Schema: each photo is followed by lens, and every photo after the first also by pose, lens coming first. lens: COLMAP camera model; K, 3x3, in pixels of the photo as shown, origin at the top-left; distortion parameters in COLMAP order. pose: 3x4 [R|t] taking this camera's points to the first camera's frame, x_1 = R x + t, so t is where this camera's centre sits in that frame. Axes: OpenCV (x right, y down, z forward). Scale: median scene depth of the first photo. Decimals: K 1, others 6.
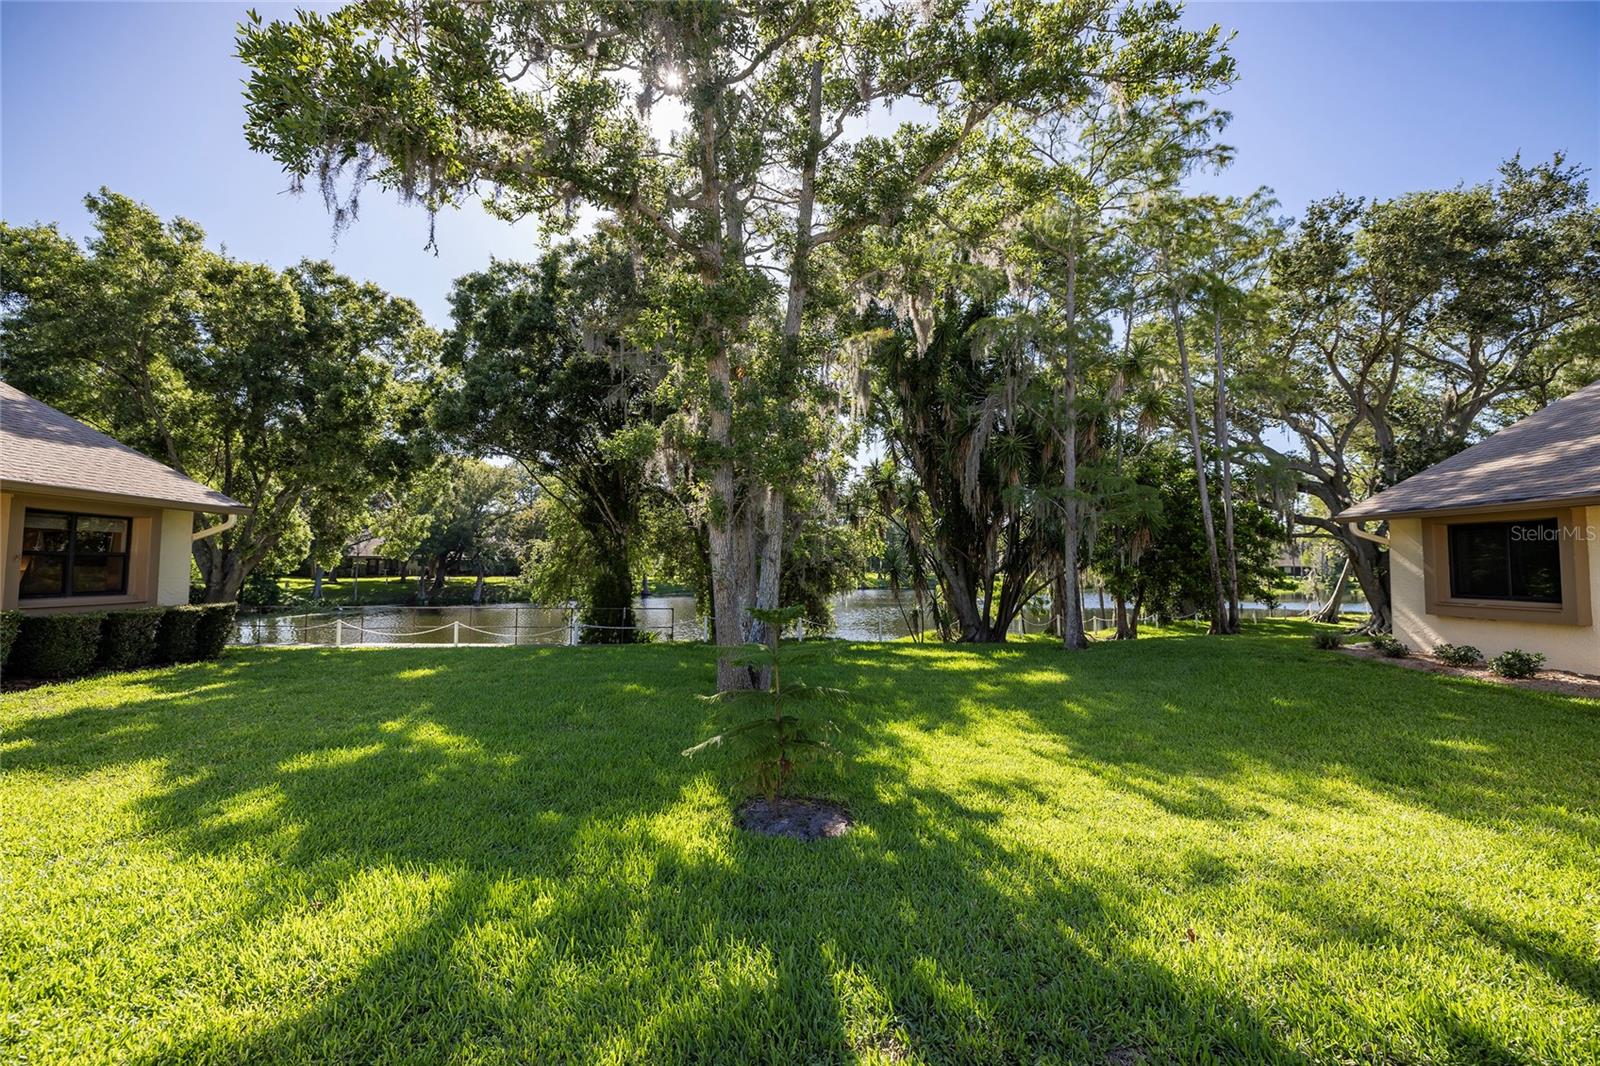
lens RADIAL K [[674.2, 0, 796.6], [0, 674.2, 535.2], [0, 0, 1]] dist [0.003366, 0.000369]
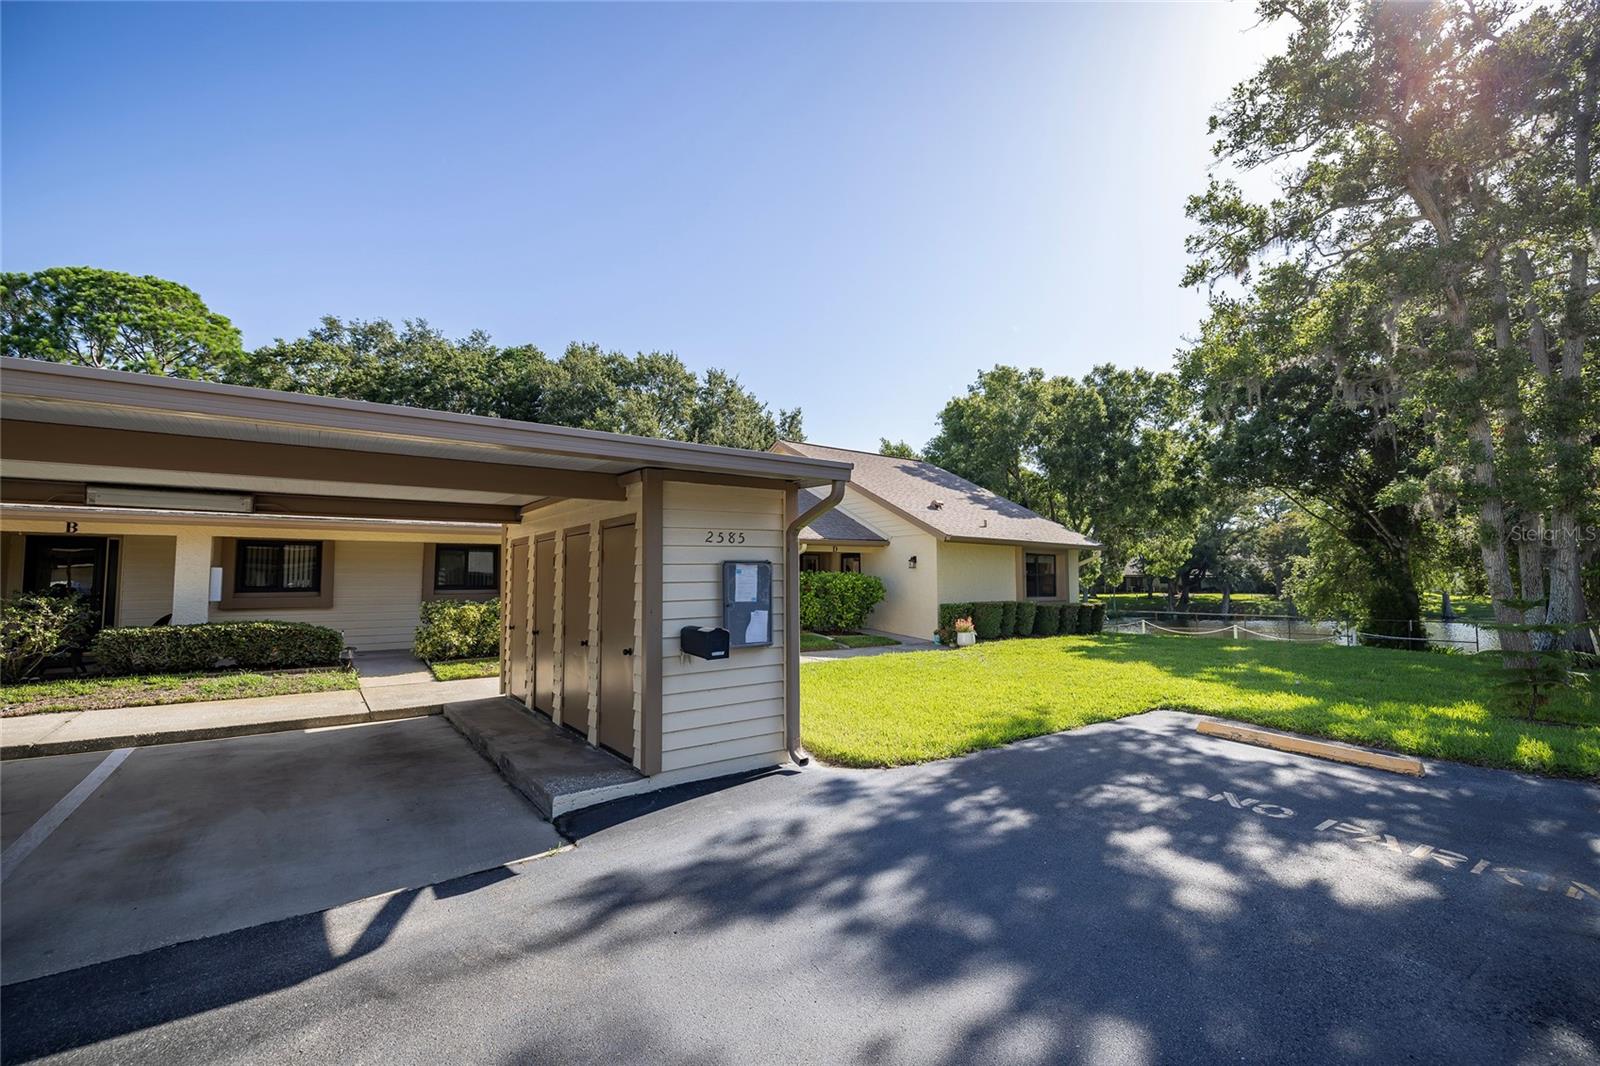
lens RADIAL K [[674.2, 0, 796.6], [0, 674.2, 535.2], [0, 0, 1]] dist [0.003366, 0.000369]
pose [[0.550576, -0.065070, -0.832245, 0.093838], [0.042518, 0.997849, -0.049890, -0.009955], [0.833701, -0.007917, 0.552159, -0.339255]]
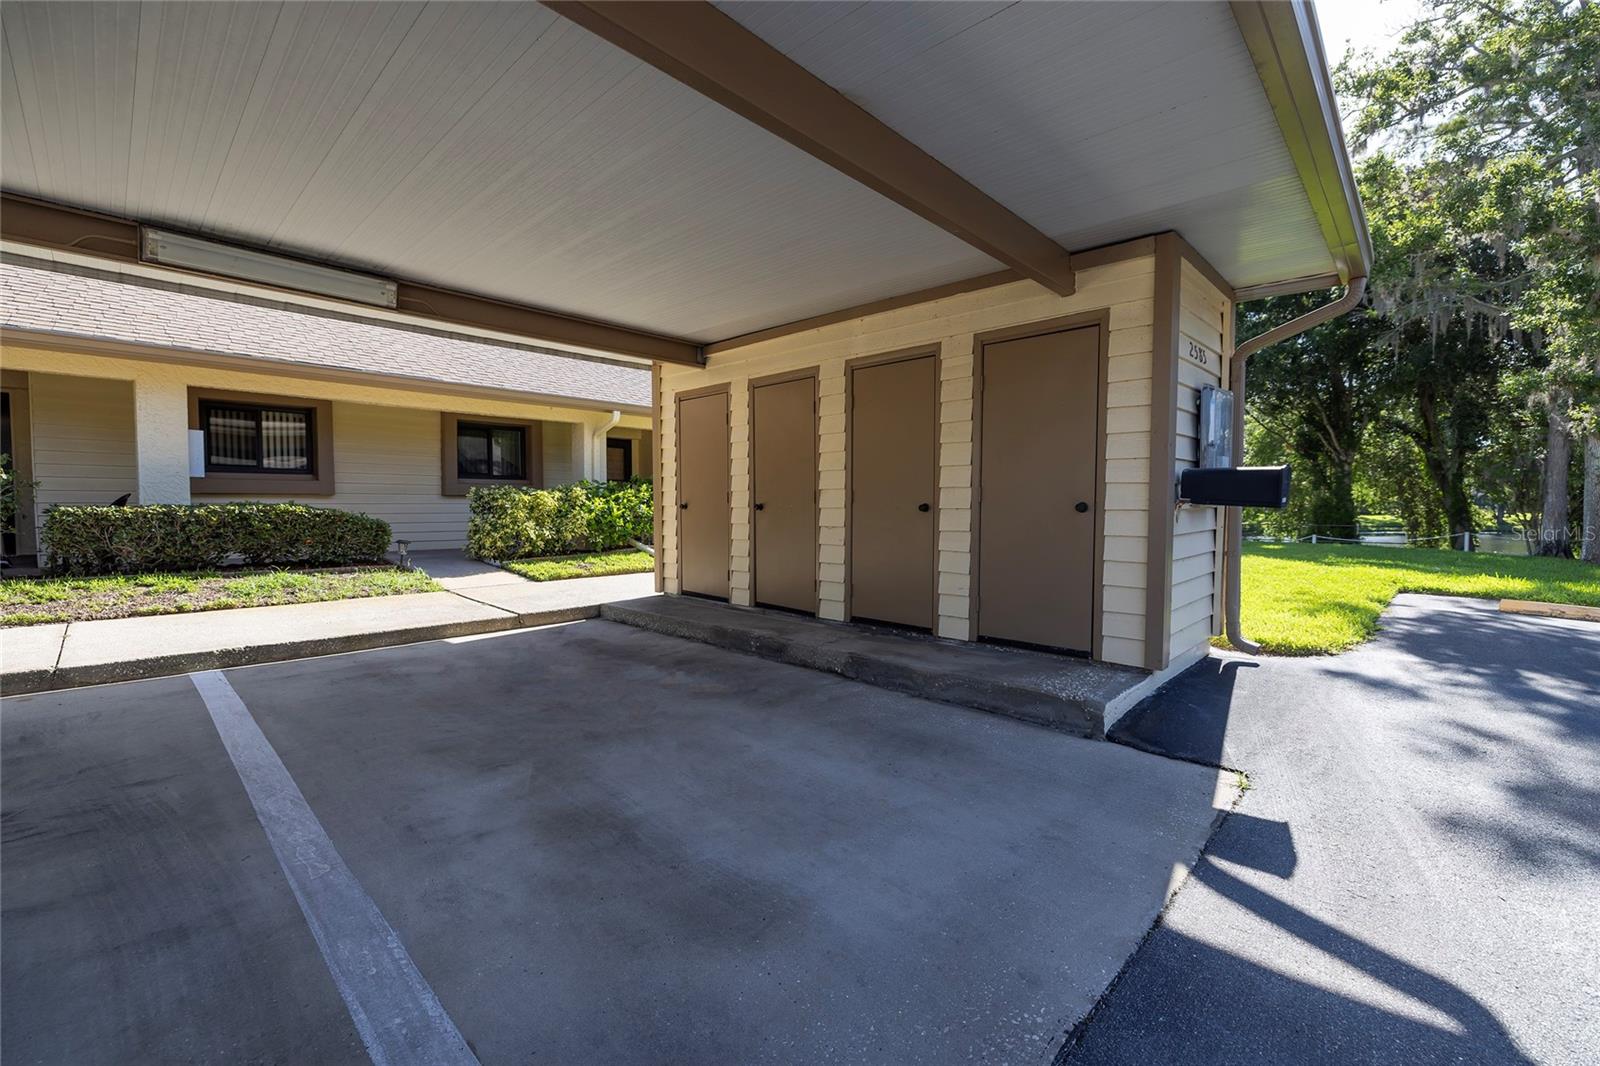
lens RADIAL K [[662.4, 0, 800.2], [0, 662.4, 528.9], [0, 0, 1]] dist [0.003116, 0.000432]
pose [[0.687870, 0.023498, -0.725453, -0.095950], [0.033242, 0.997407, 0.063826, 0.012438], [0.725072, -0.068020, 0.685306, -0.439965]]
